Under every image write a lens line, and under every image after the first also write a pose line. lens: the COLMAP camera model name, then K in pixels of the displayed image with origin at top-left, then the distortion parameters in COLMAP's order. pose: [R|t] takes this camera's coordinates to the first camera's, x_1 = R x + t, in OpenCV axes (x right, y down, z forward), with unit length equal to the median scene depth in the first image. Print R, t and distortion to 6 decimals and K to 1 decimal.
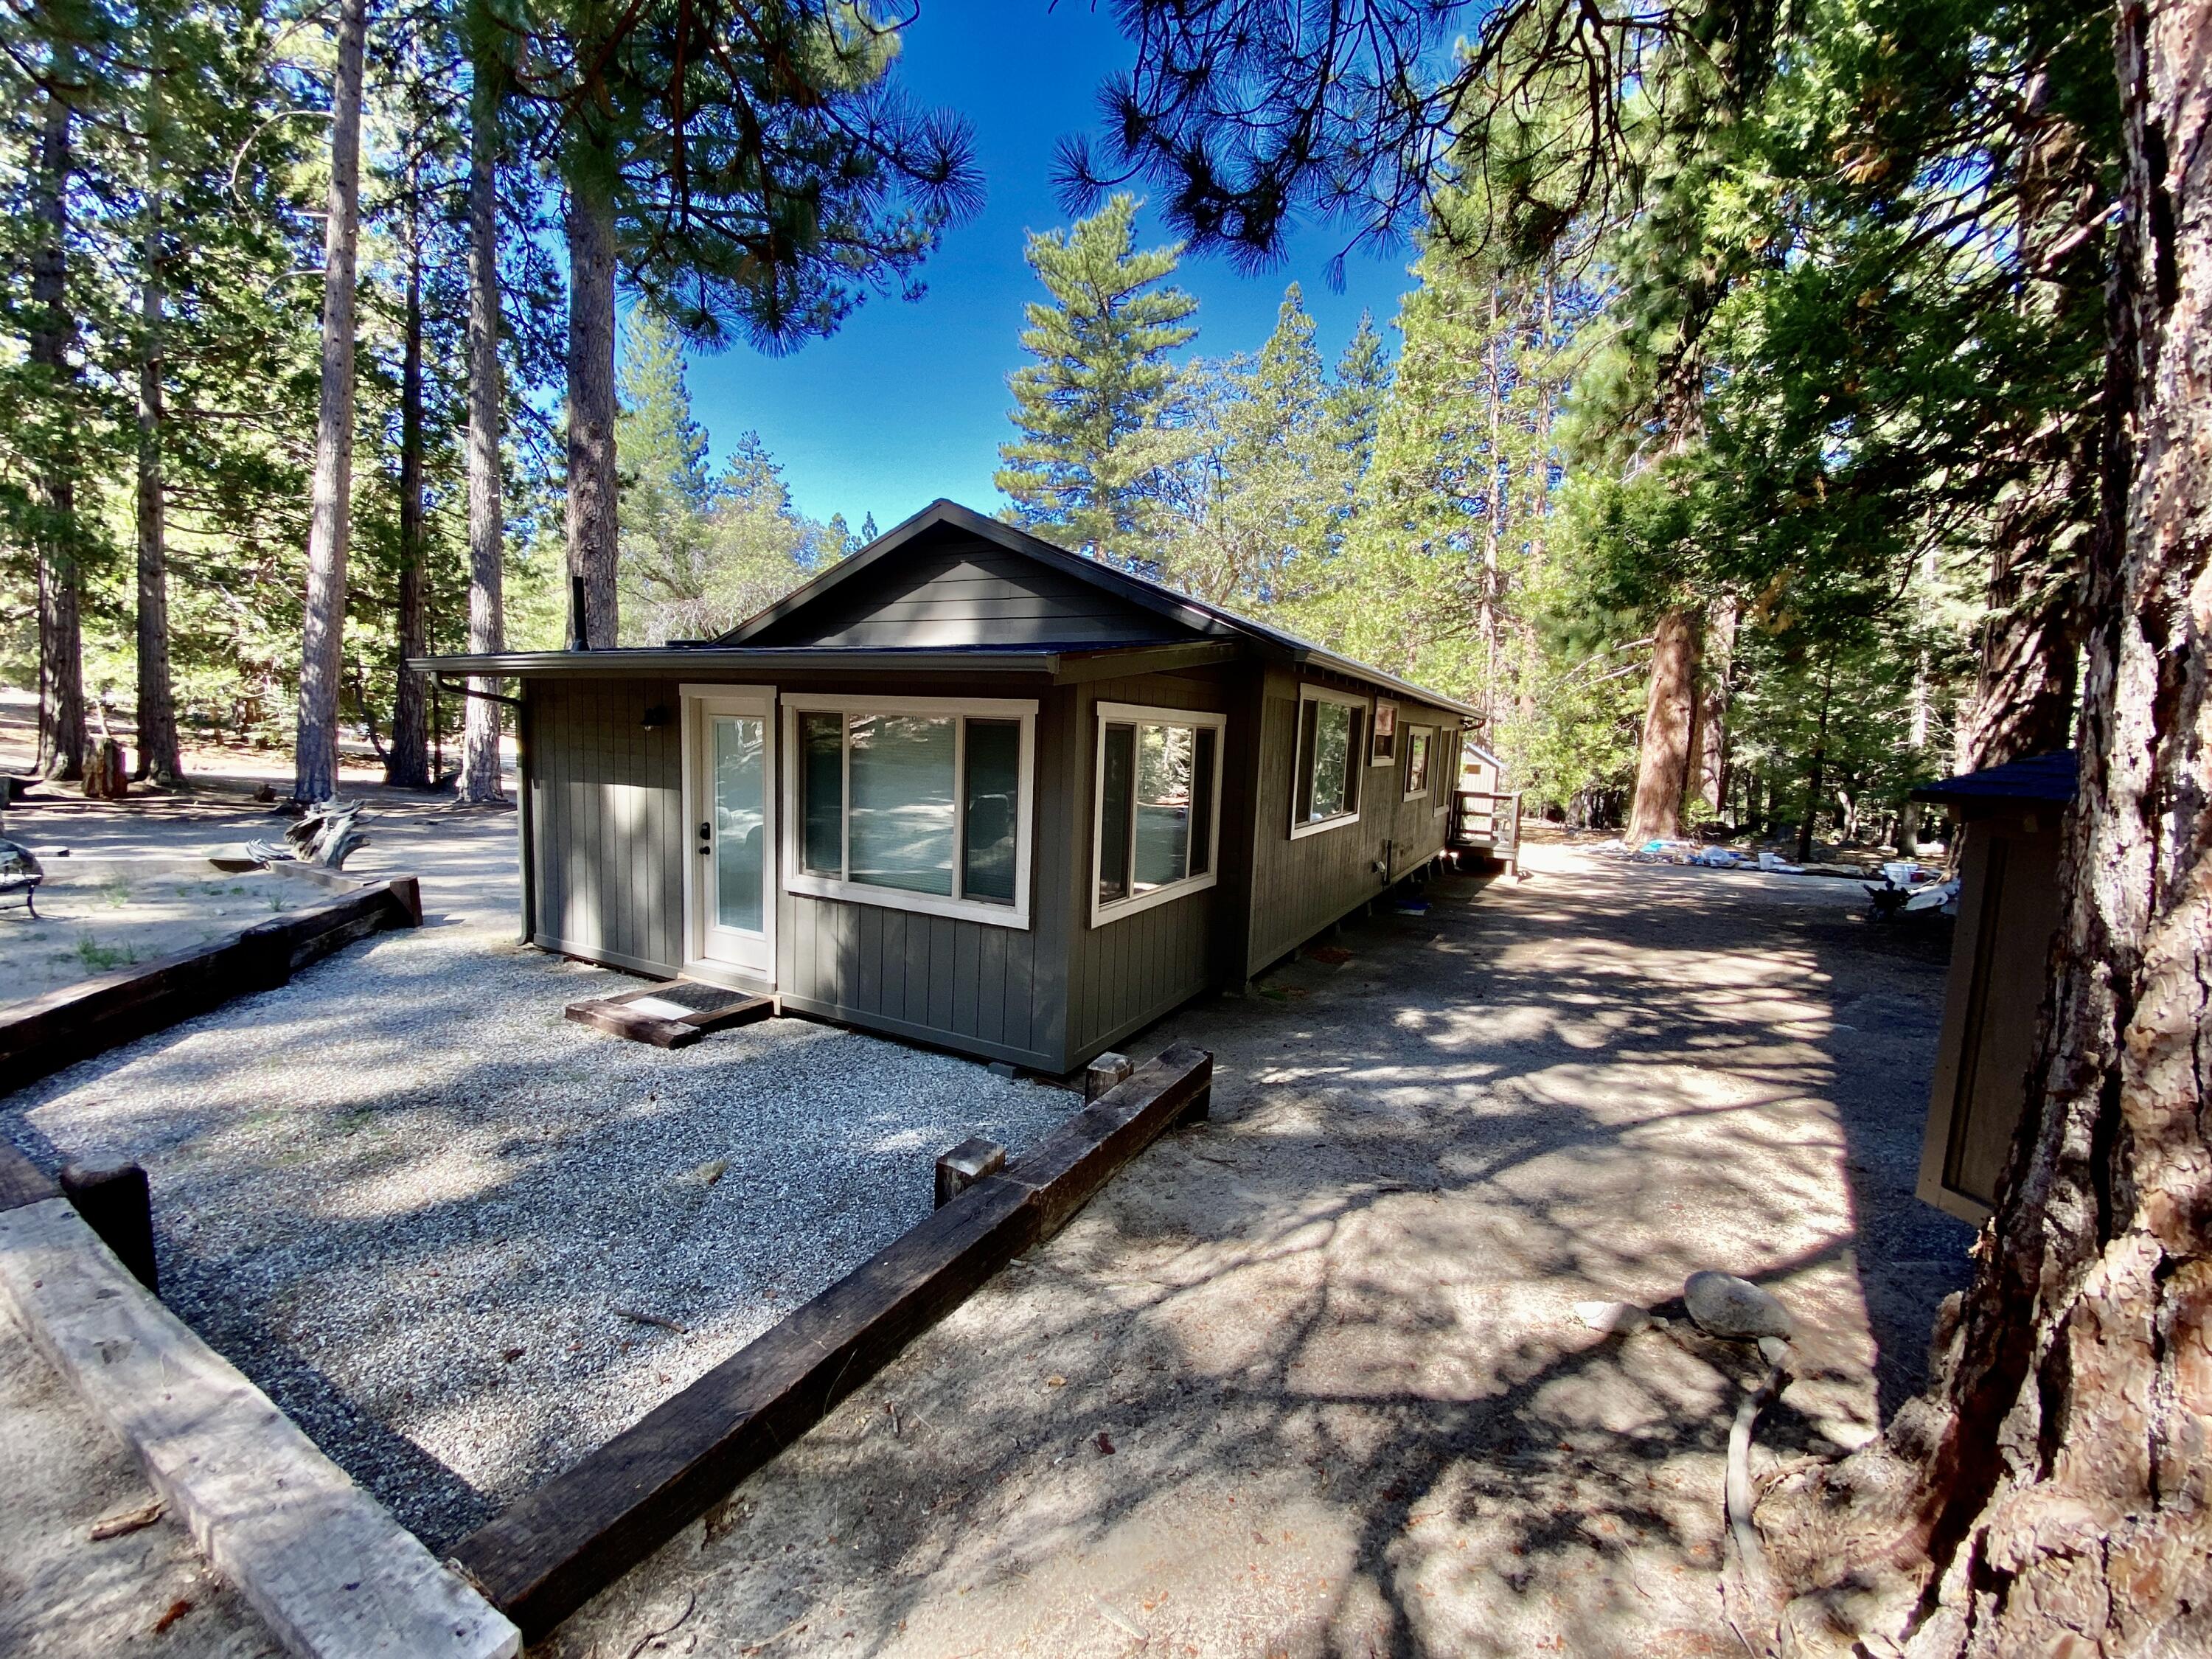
lens RADIAL K [[894.7, 0, 1124.4], [0, 894.7, 822.4], [0, 0, 1]] dist [0.003175, -0.010851]
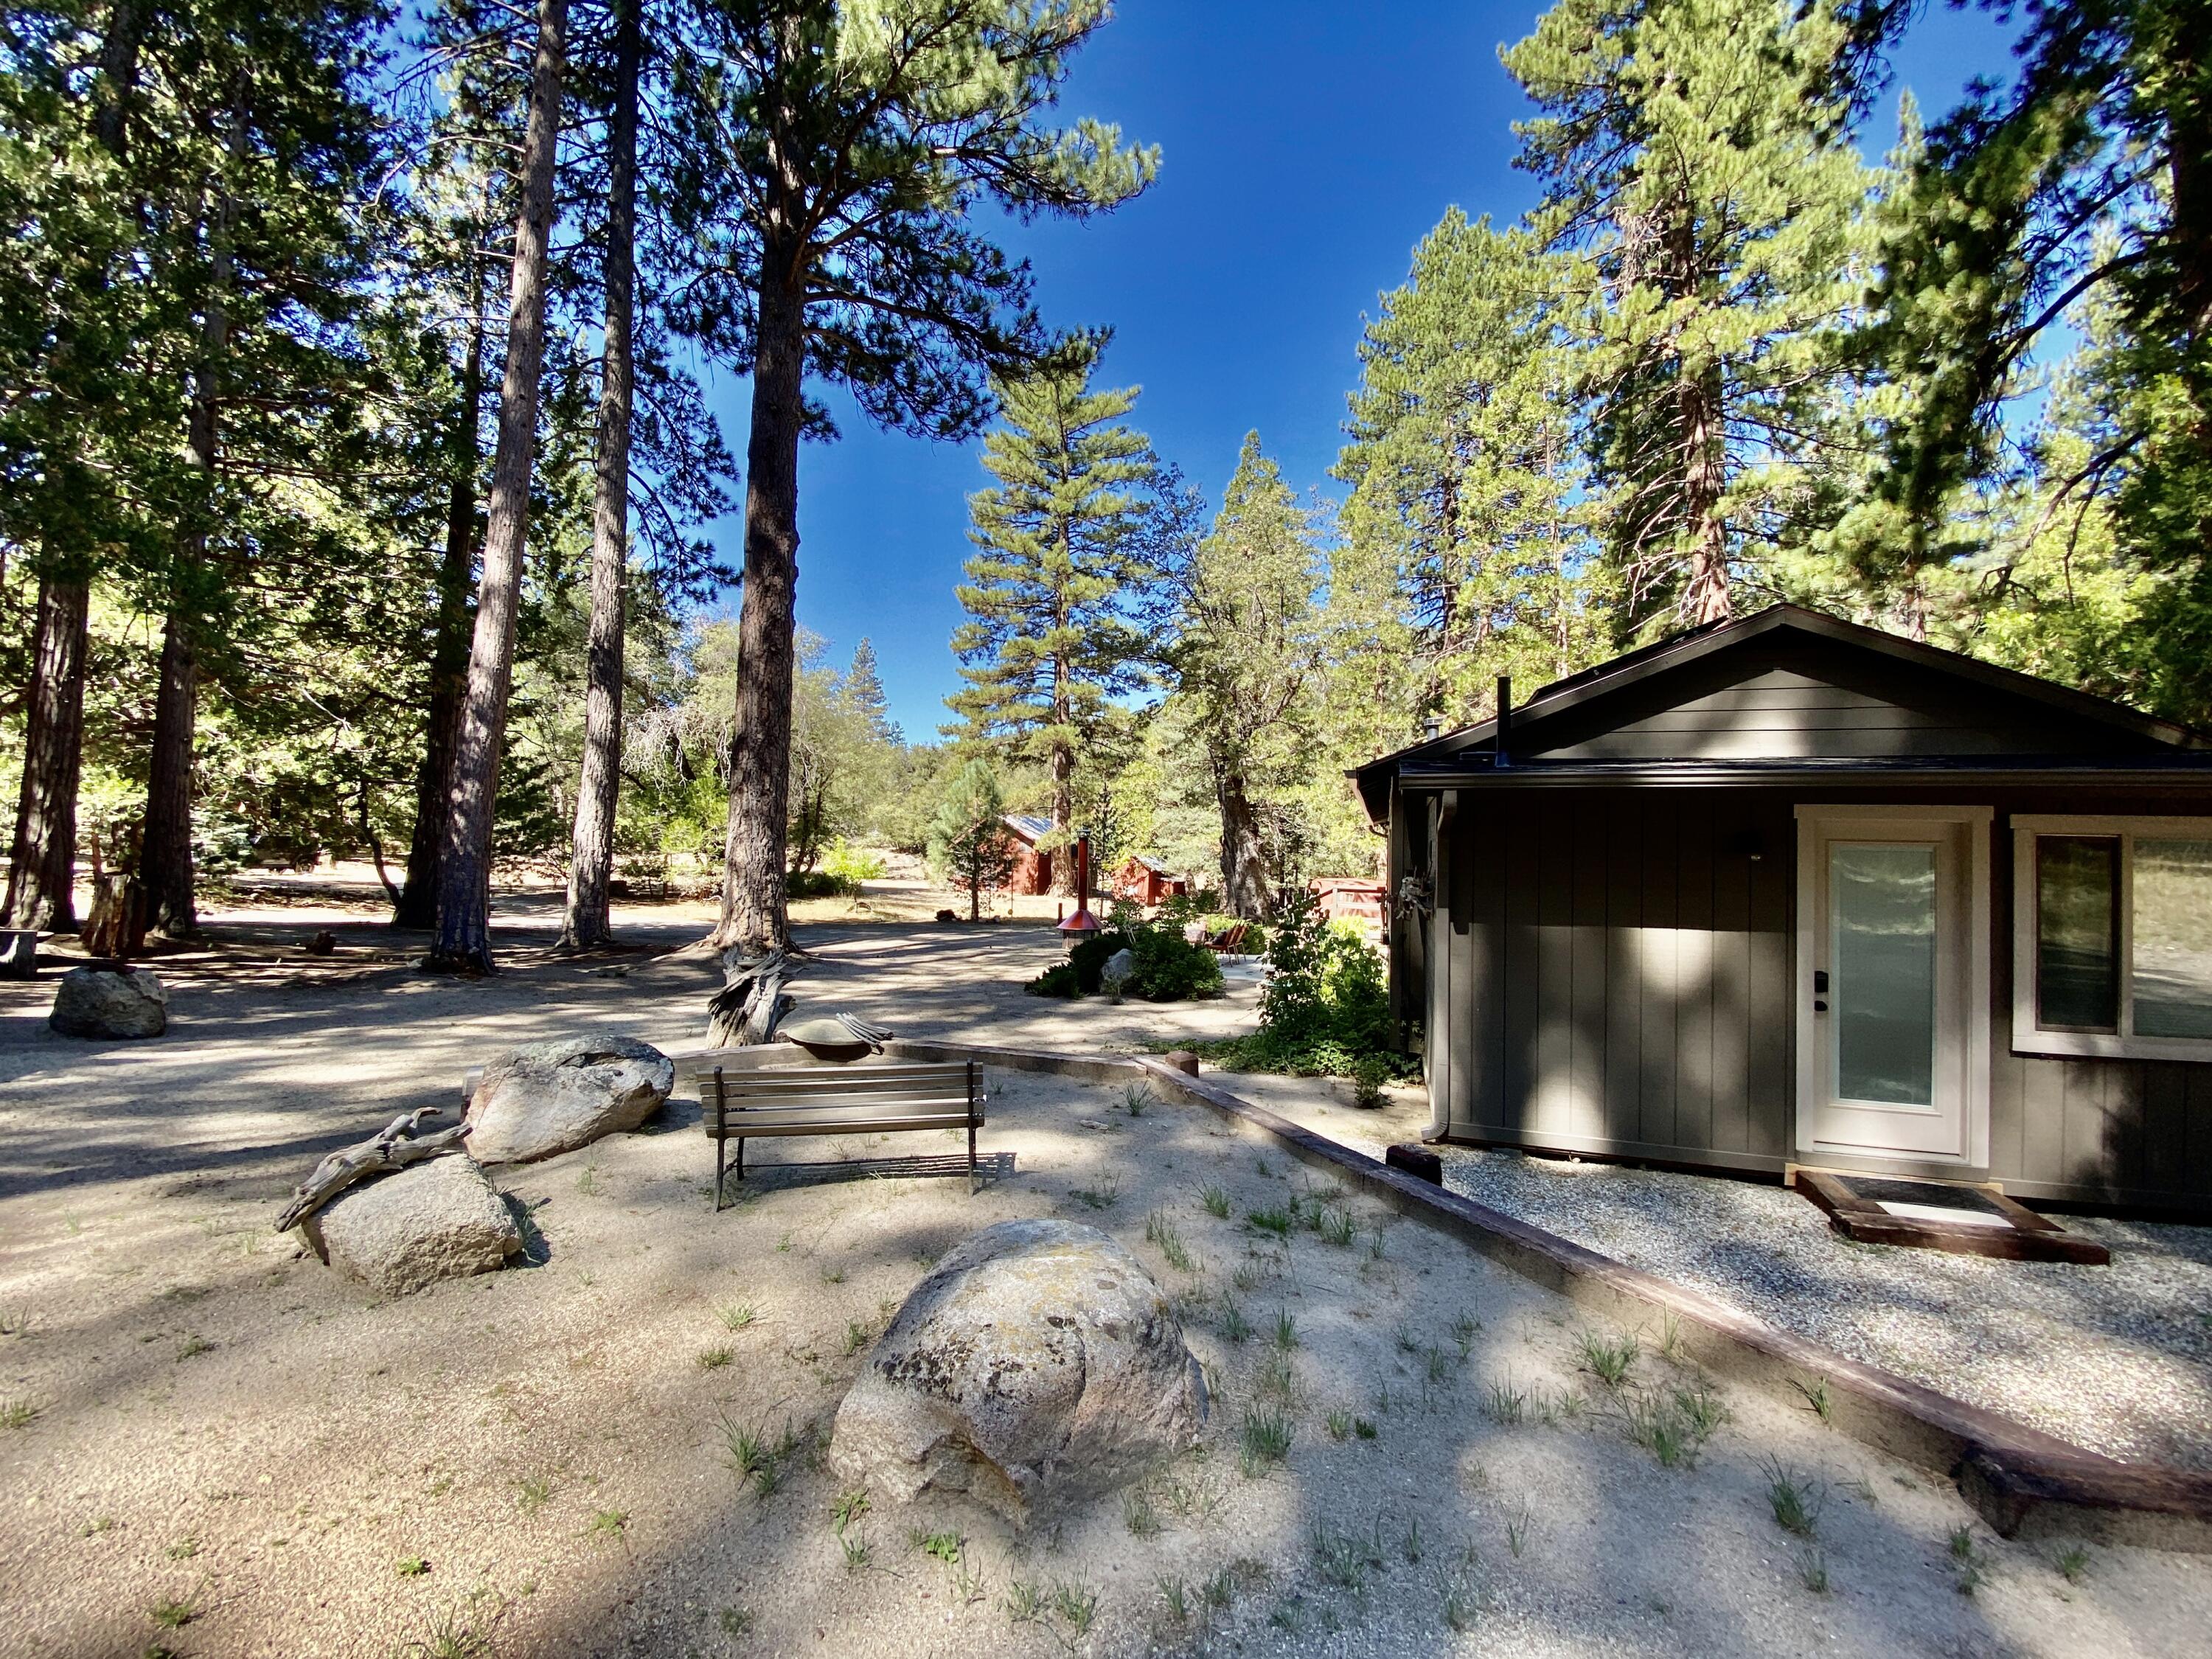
lens RADIAL K [[894.7, 0, 1120.0], [0, 894.7, 818.6], [0, 0, 1]] dist [0.003175, -0.010851]
pose [[0.982808, -0.008881, 0.184419, -0.960177], [0.032903, 0.991278, -0.127611, -0.042740], [-0.181678, 0.131485, 0.974528, 0.235840]]
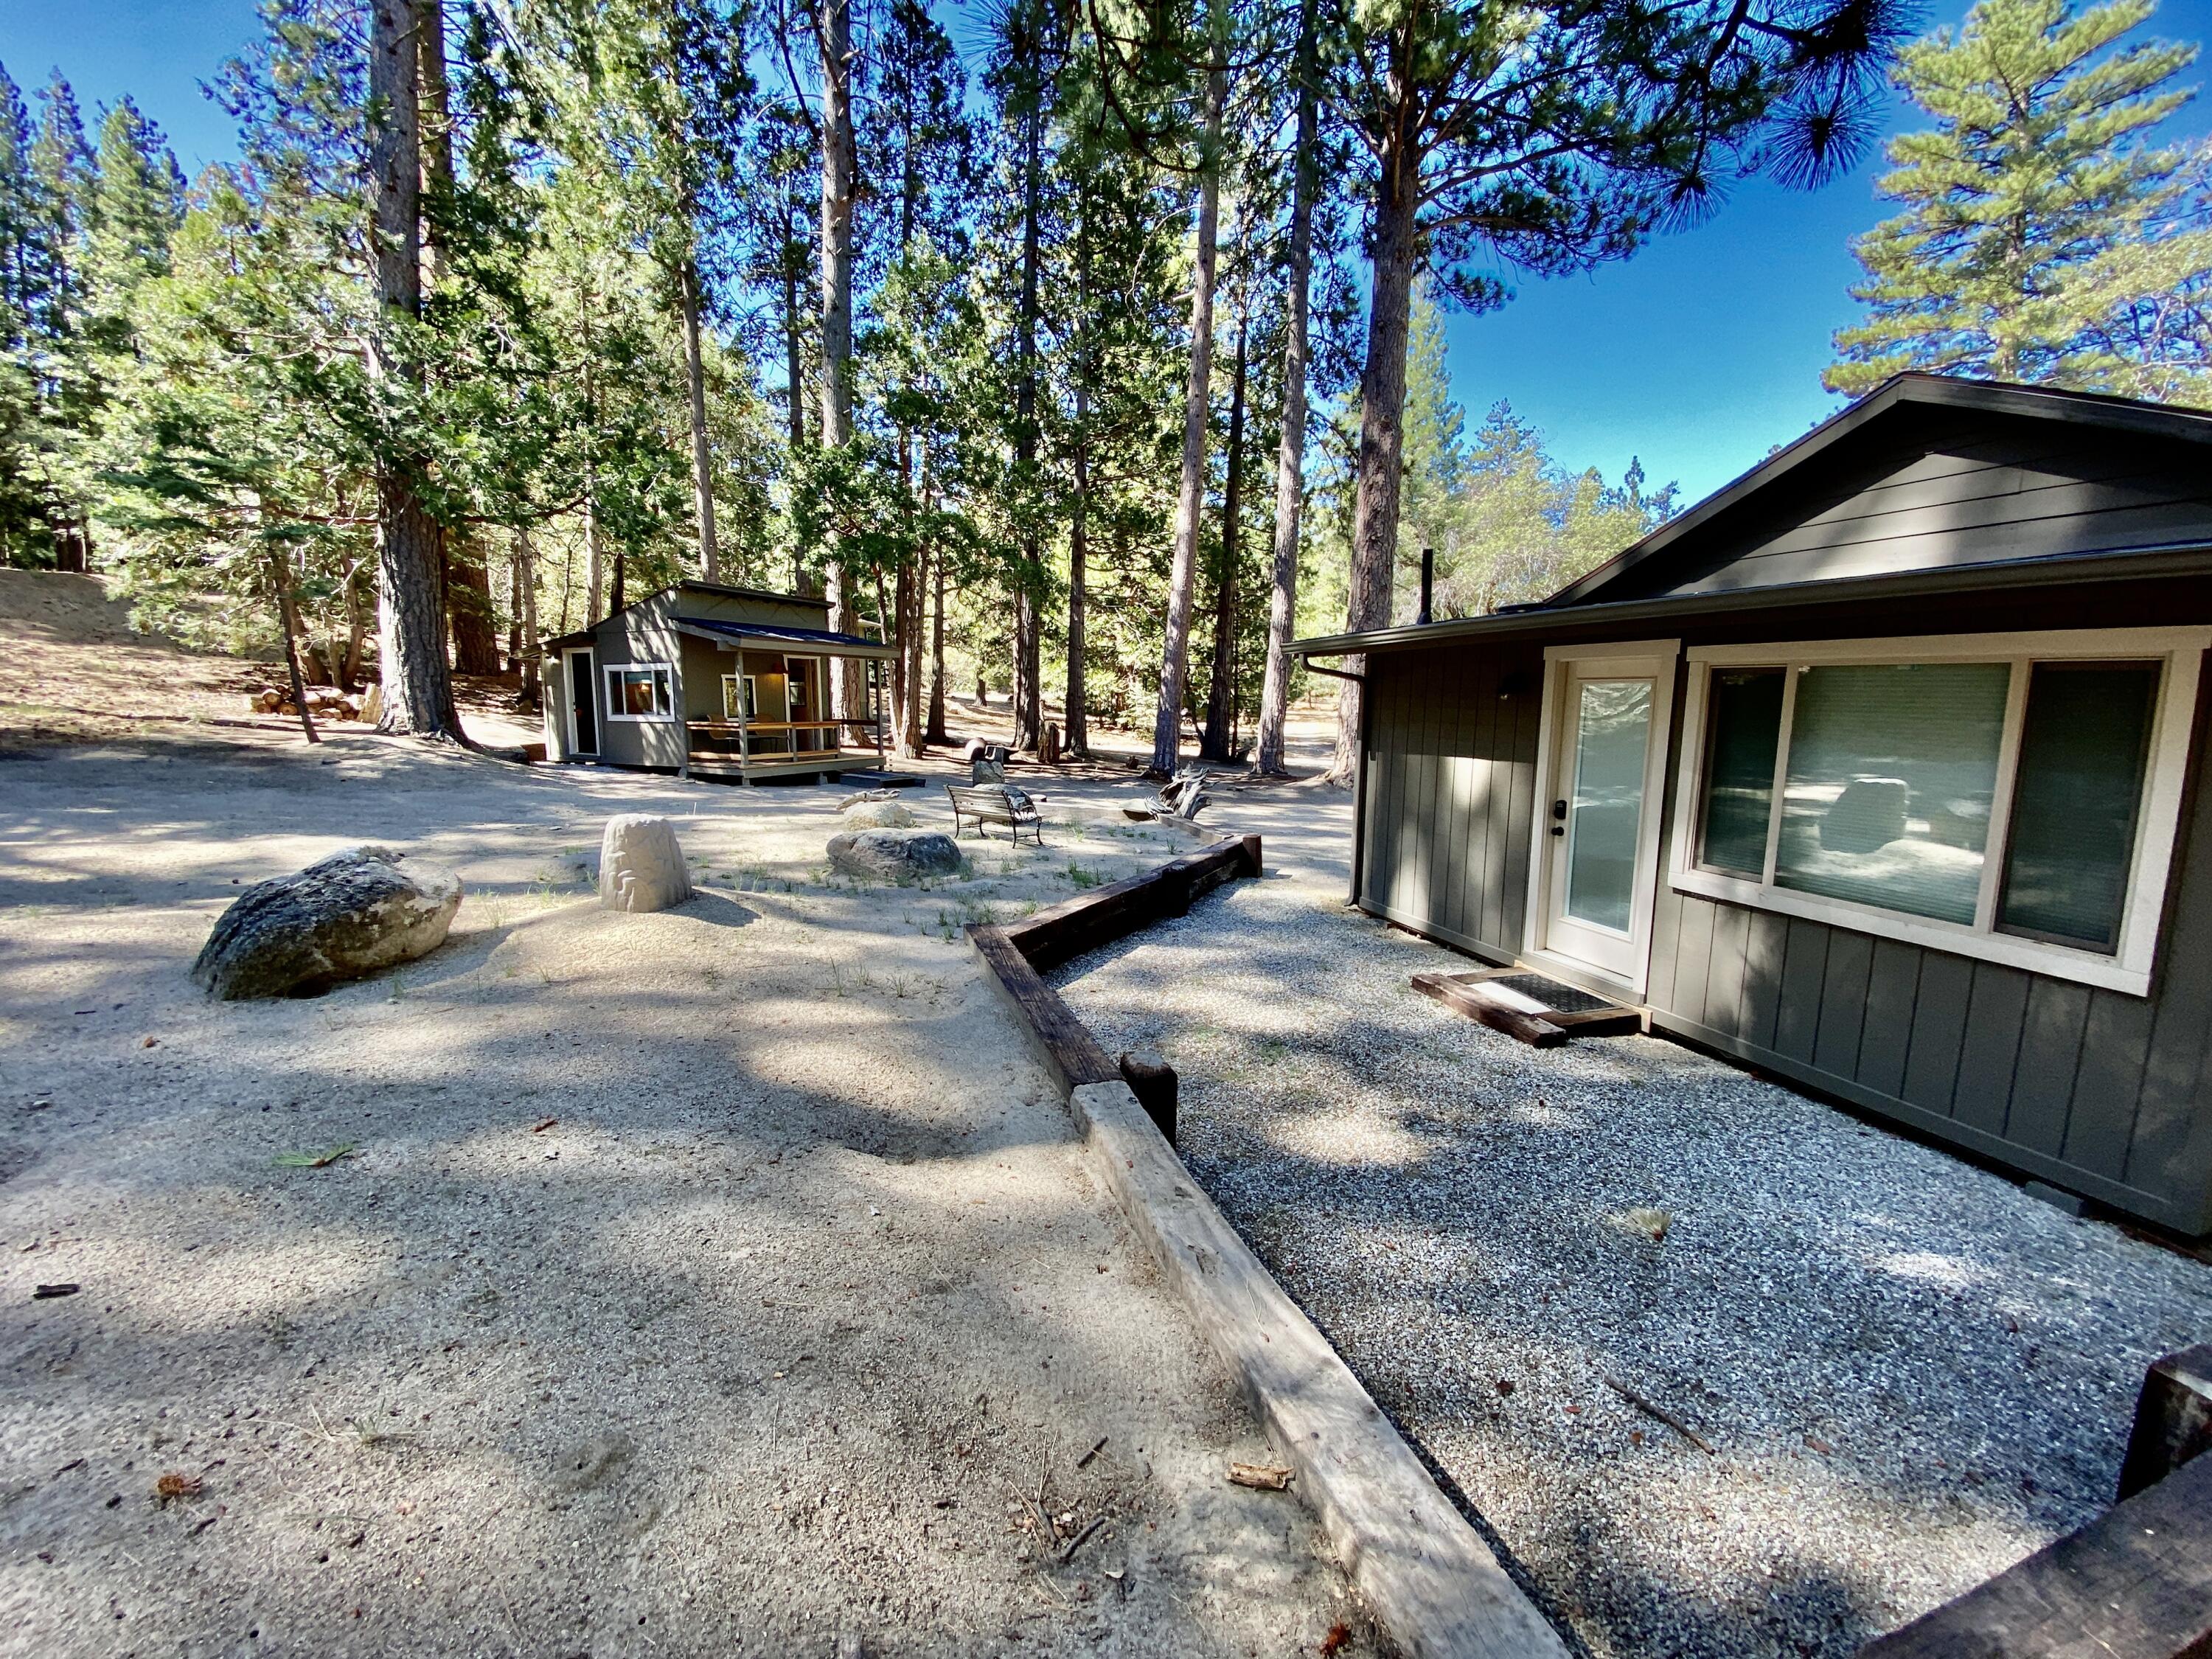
lens RADIAL K [[894.7, 0, 1107.1], [0, 894.7, 840.9], [0, 0, 1]] dist [0.003175, -0.010851]
pose [[0.715733, 0.081183, -0.693639, -0.129870], [-0.053752, 0.996678, 0.061186, 0.007789], [0.696302, -0.006508, 0.717719, 0.030375]]
